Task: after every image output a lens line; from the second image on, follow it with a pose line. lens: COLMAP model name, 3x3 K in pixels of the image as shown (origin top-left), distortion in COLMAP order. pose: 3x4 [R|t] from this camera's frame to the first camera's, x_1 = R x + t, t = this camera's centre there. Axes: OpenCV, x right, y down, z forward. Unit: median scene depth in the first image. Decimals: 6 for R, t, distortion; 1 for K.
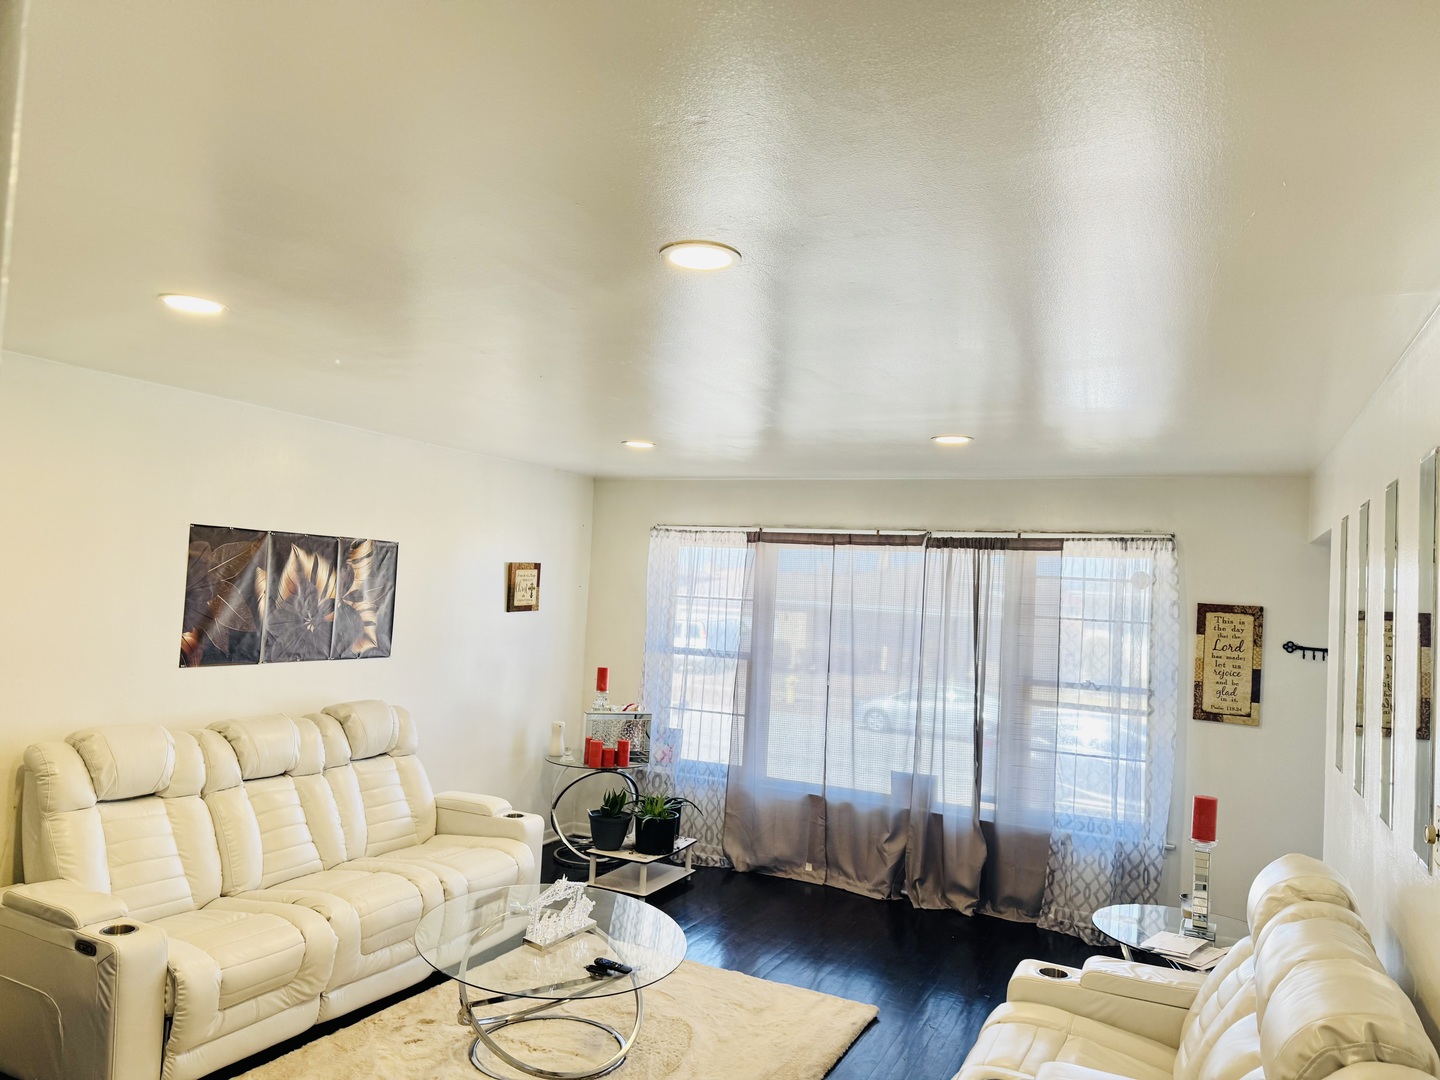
lens RADIAL K [[999.2, 0, 723.5], [0, 999.2, 541.8], [0, 0, 1]] dist [0.006032, 0.000489]
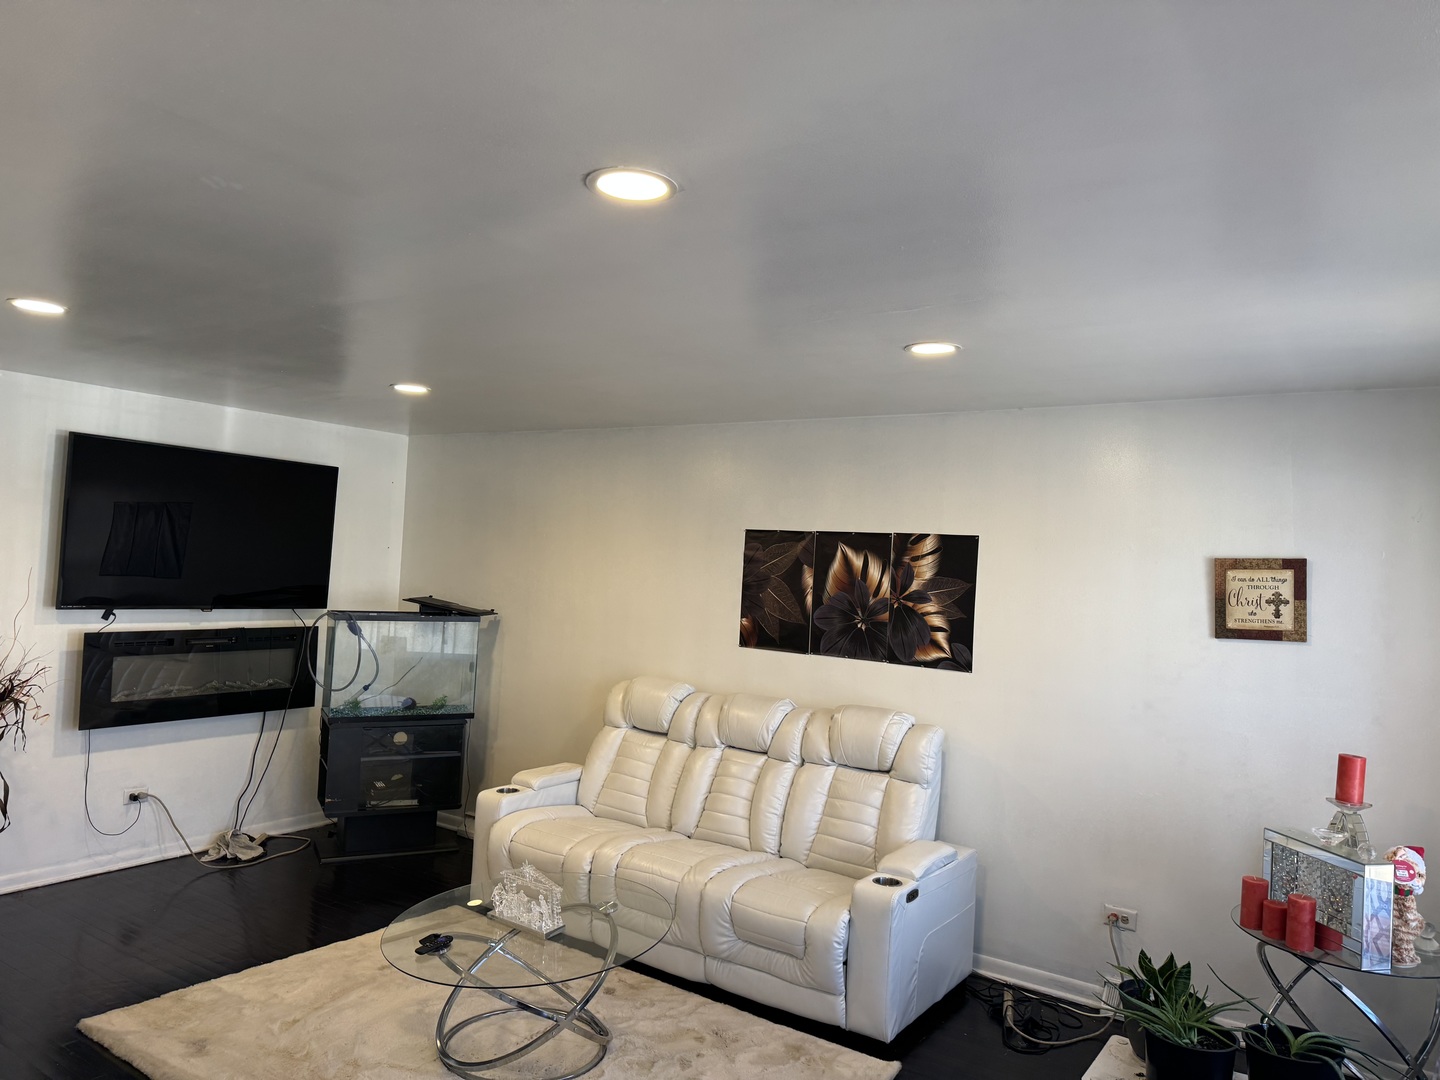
lens RADIAL K [[999.2, 0, 725.3], [0, 999.2, 539.6], [0, 0, 1]] dist [0.006032, 0.000489]
pose [[-0.150601, -0.084598, -0.984968, 0.565501], [-0.014625, 0.996413, -0.083345, 0.081994], [0.988486, 0.001853, -0.151298, 0.982322]]
